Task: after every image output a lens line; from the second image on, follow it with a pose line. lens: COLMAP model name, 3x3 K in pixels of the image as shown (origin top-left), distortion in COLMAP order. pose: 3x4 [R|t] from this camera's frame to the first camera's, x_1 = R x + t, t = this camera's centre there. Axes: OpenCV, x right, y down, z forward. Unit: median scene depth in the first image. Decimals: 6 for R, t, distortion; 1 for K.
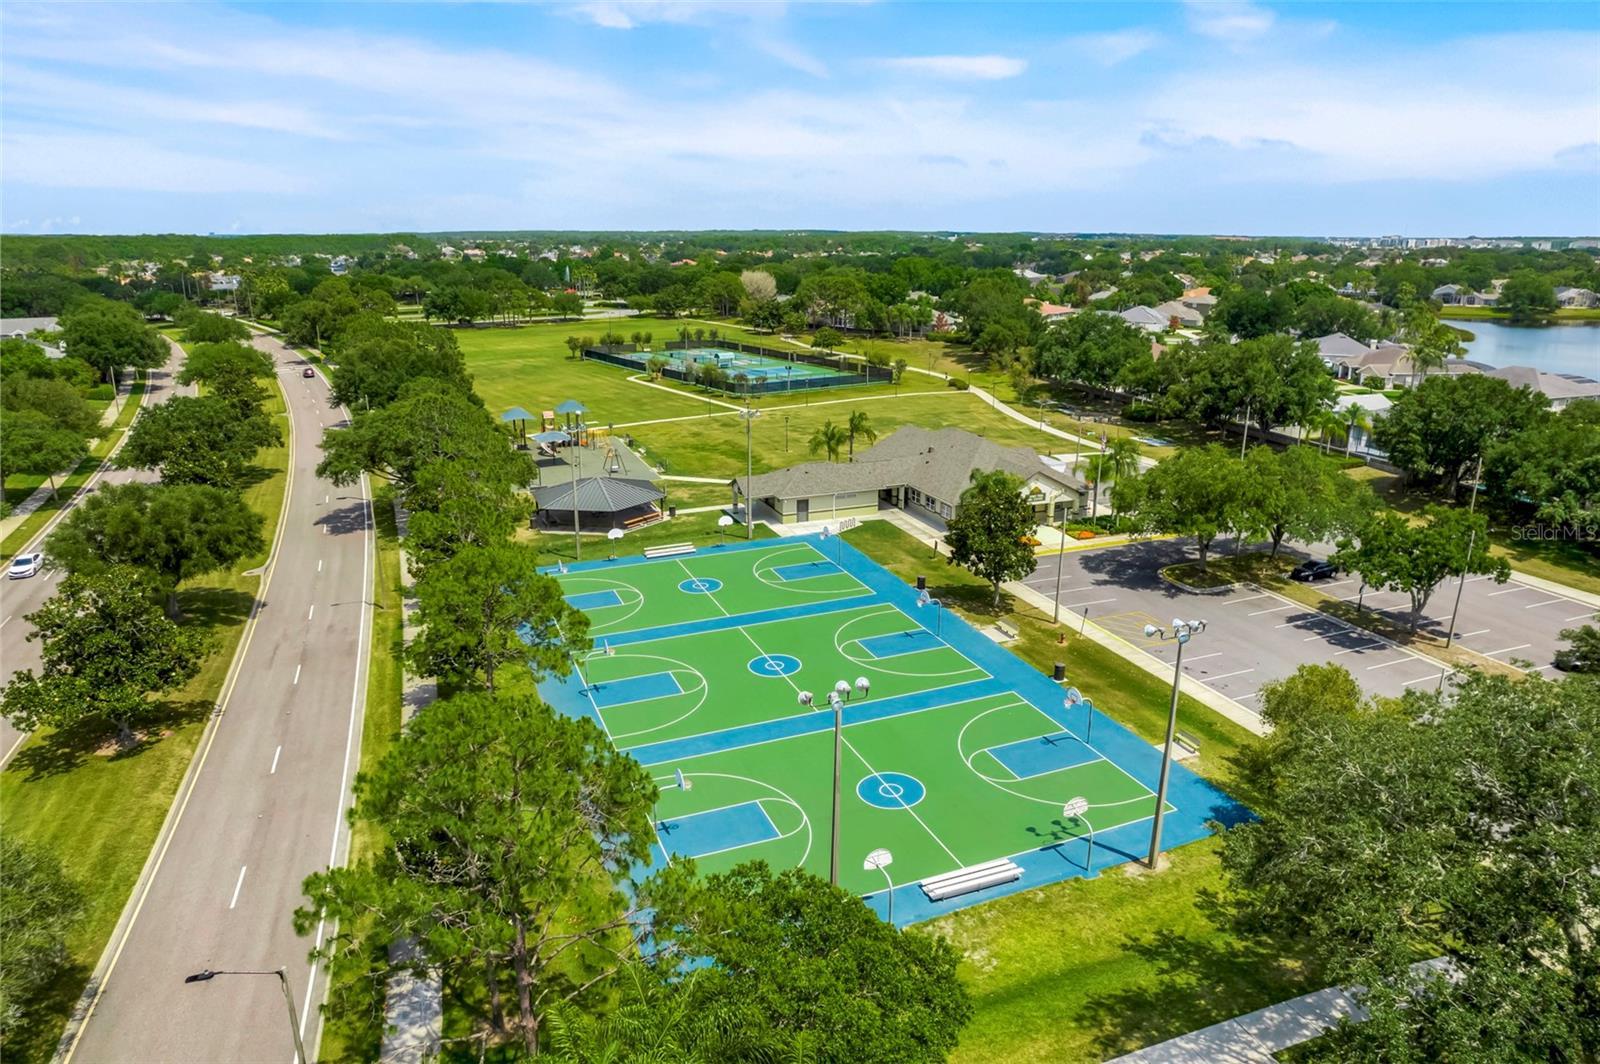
lens RADIAL K [[1013.3, 0, 793.8], [0, 1013.3, 566.1], [0, 0, 1]] dist [-0.041675, 0.029446]
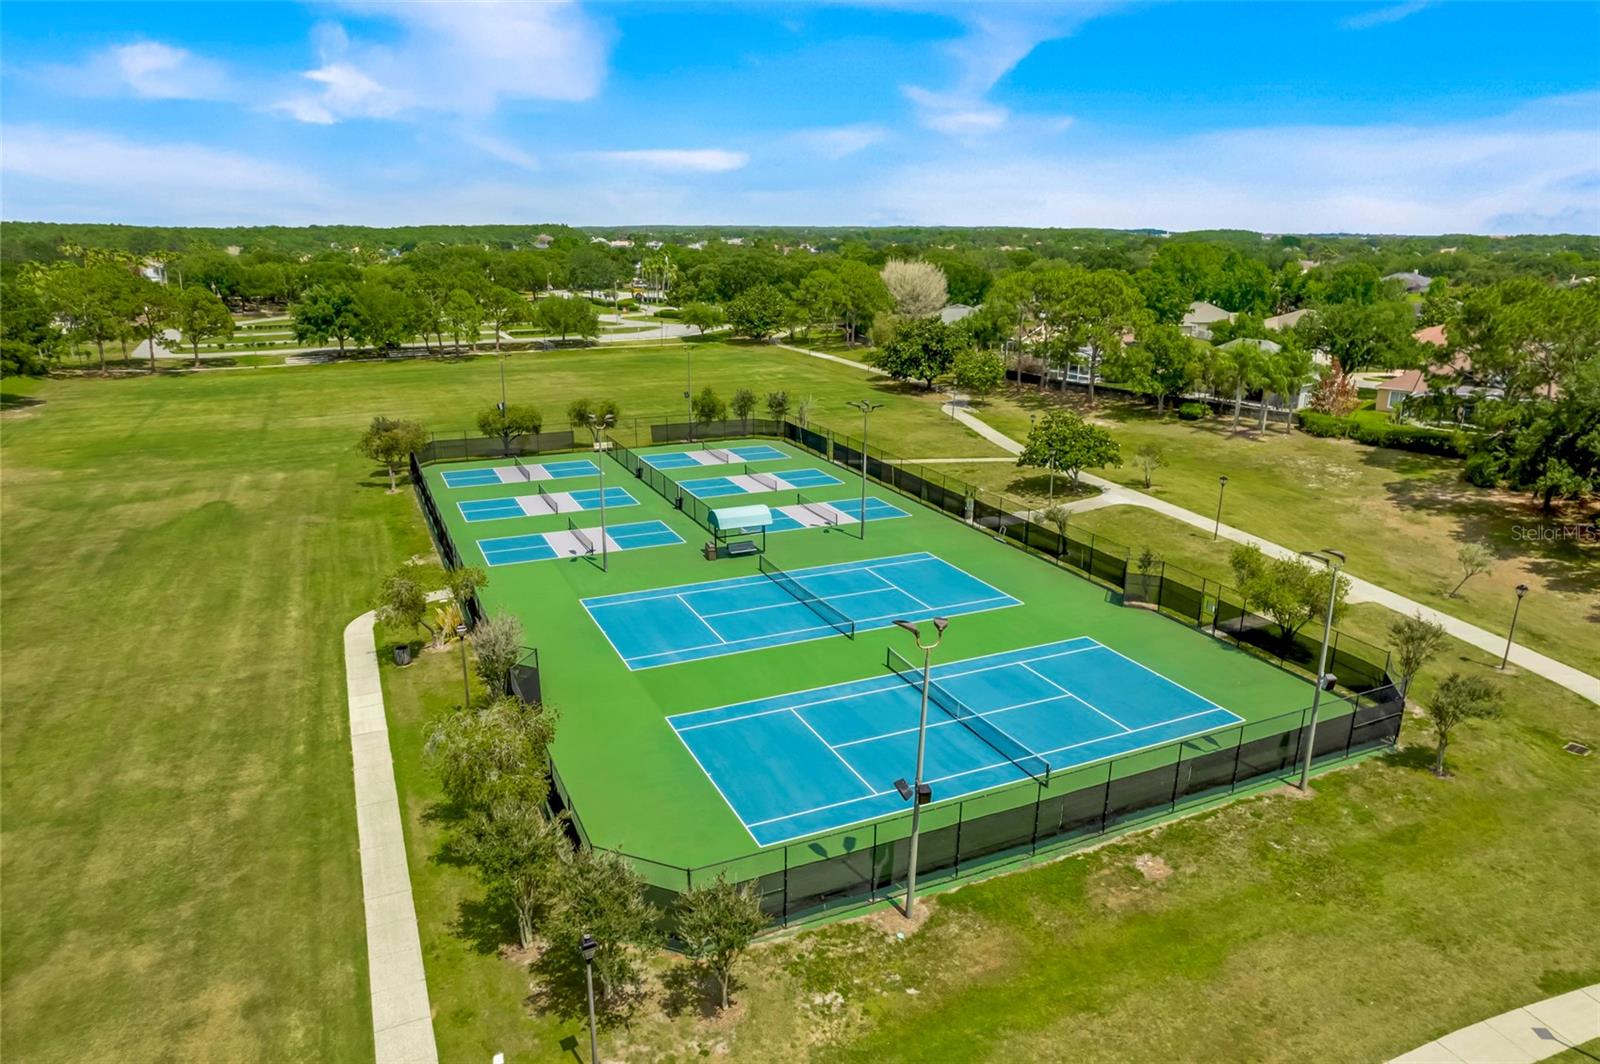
lens RADIAL K [[1013.3, 0, 793.8], [0, 1013.3, 566.1], [0, 0, 1]] dist [-0.041675, 0.029446]
pose [[0.984738, 0.057337, -0.164325, -0.000414], [-0.057220, 0.998347, 0.005454, -0.136578], [0.164366, 0.004032, 0.986391, 0.486488]]
